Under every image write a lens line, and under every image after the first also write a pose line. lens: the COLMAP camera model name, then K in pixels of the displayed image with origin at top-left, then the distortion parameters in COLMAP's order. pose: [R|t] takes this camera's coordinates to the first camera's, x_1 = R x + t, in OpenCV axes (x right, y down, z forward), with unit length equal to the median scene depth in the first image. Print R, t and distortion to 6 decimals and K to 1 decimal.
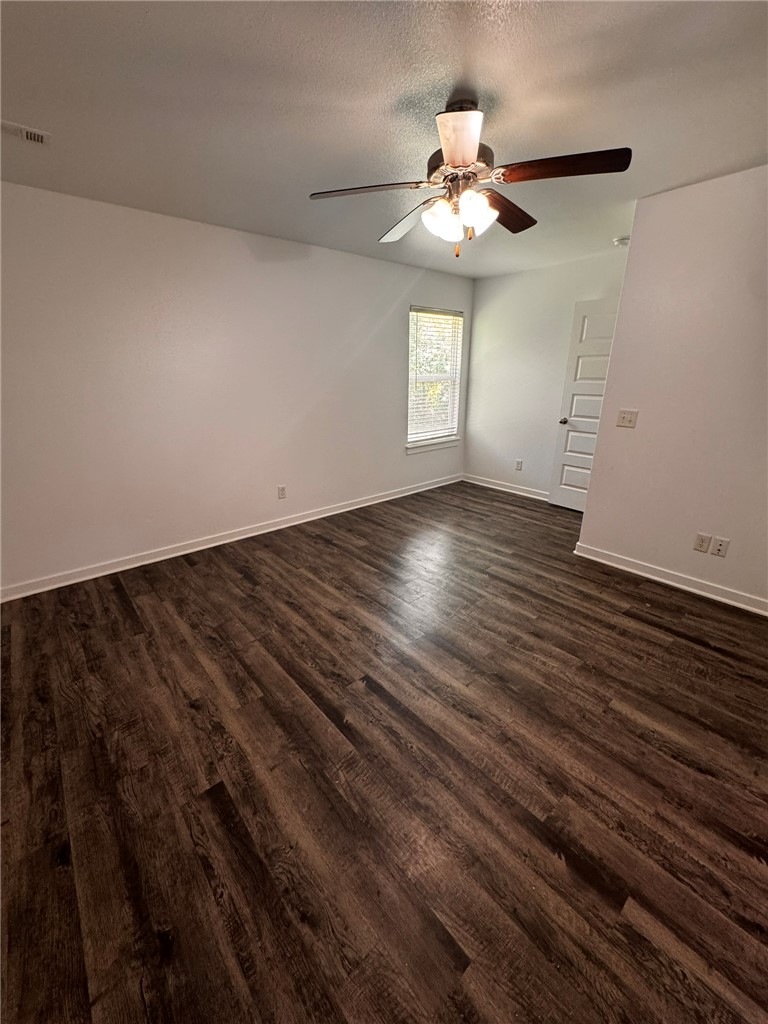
lens RADIAL K [[408.5, 0, 384.0], [0, 408.5, 512.0], [0, 0, 1]] dist [-0.000870, -0.000496]
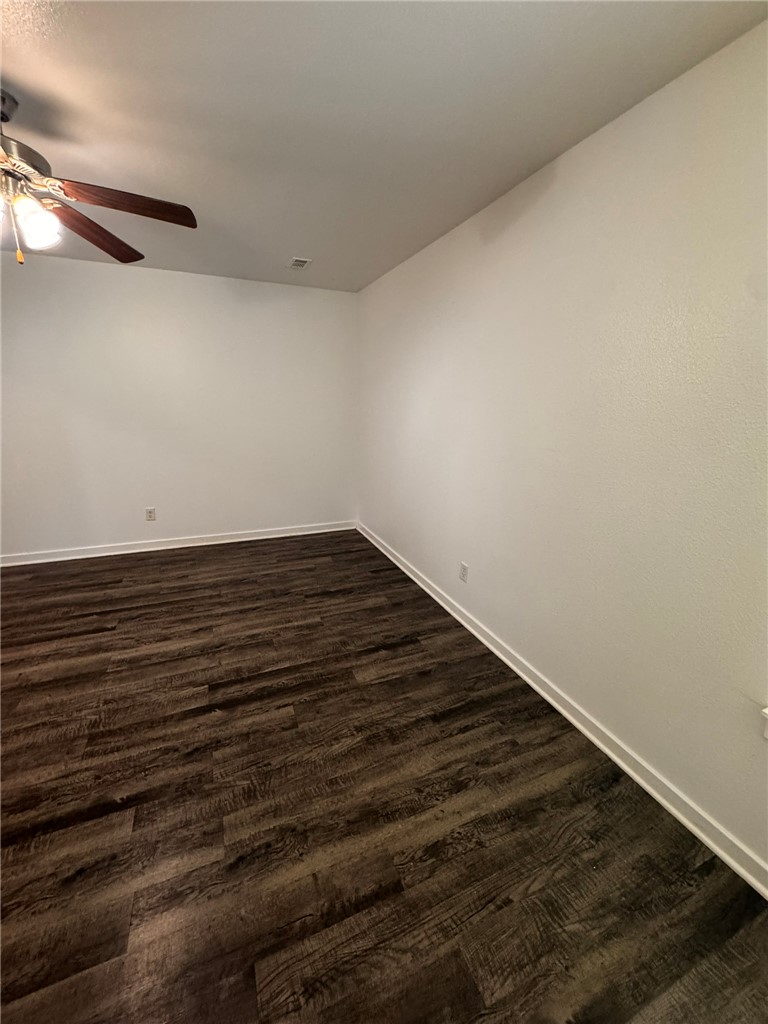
lens RADIAL K [[408.5, 0, 384.0], [0, 408.5, 512.0], [0, 0, 1]] dist [-0.000870, -0.000496]
pose [[-0.308386, 0.254676, -0.916536, 0.515382], [-0.330833, 0.874635, 0.354348, -0.433105], [0.891879, 0.412496, -0.185471, 1.225550]]
